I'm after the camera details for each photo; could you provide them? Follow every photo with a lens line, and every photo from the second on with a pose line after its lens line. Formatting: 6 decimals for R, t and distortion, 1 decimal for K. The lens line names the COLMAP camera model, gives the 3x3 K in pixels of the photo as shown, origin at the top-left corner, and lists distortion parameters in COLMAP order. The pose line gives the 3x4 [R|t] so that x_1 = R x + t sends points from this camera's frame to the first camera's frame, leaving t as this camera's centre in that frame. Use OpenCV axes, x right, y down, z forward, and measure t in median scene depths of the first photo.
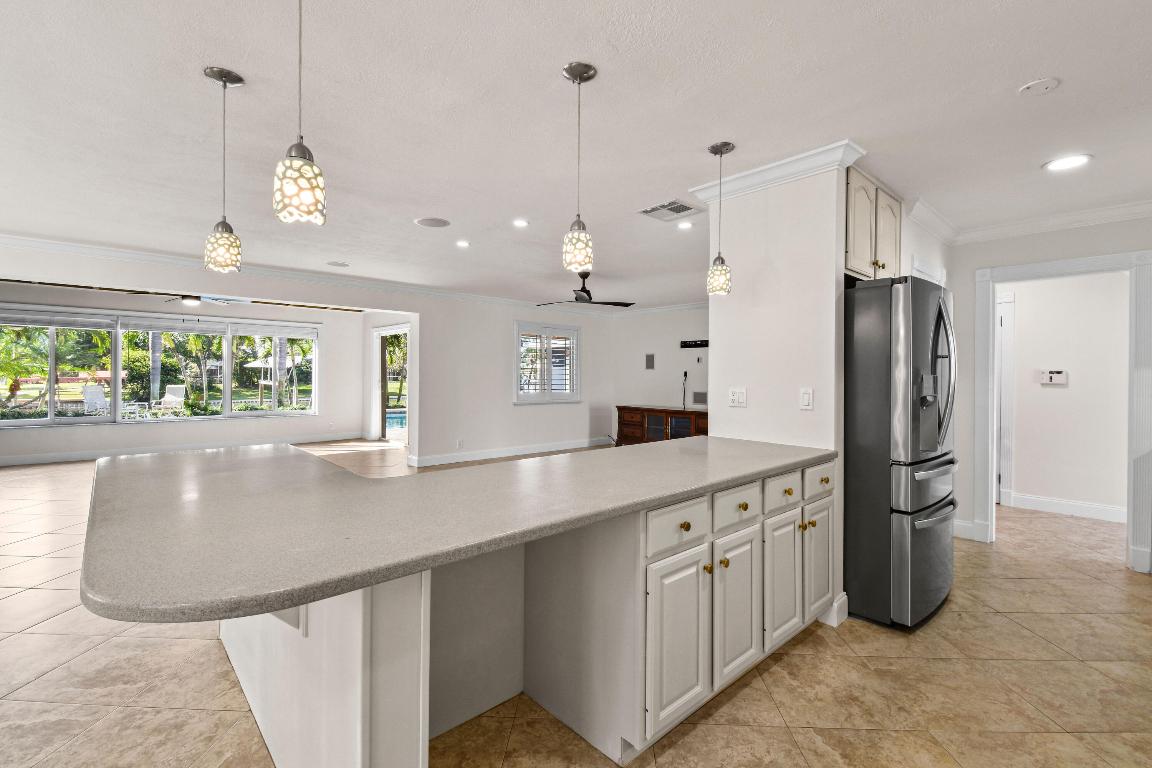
lens RADIAL K [[518.8, 0, 576.0], [0, 518.8, 375.7], [0, 0, 1]] dist [-0.001400, -0.000517]
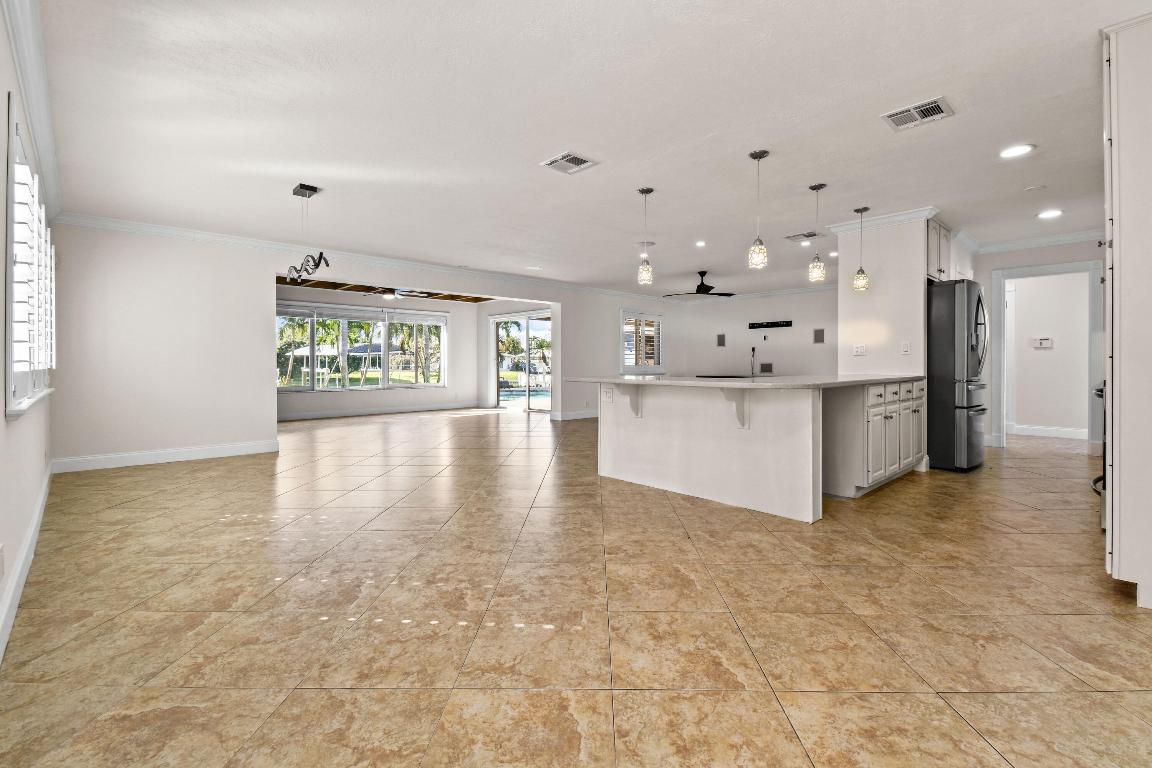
lens RADIAL K [[519.8, 0, 575.0], [0, 519.8, 369.5], [0, 0, 1]] dist [0.000508, -0.000144]
pose [[0.999886, -0.008817, 0.012271, -0.580746], [0.008709, 0.999923, 0.008791, 0.075458], [-0.012348, -0.008683, 0.999886, -0.629538]]
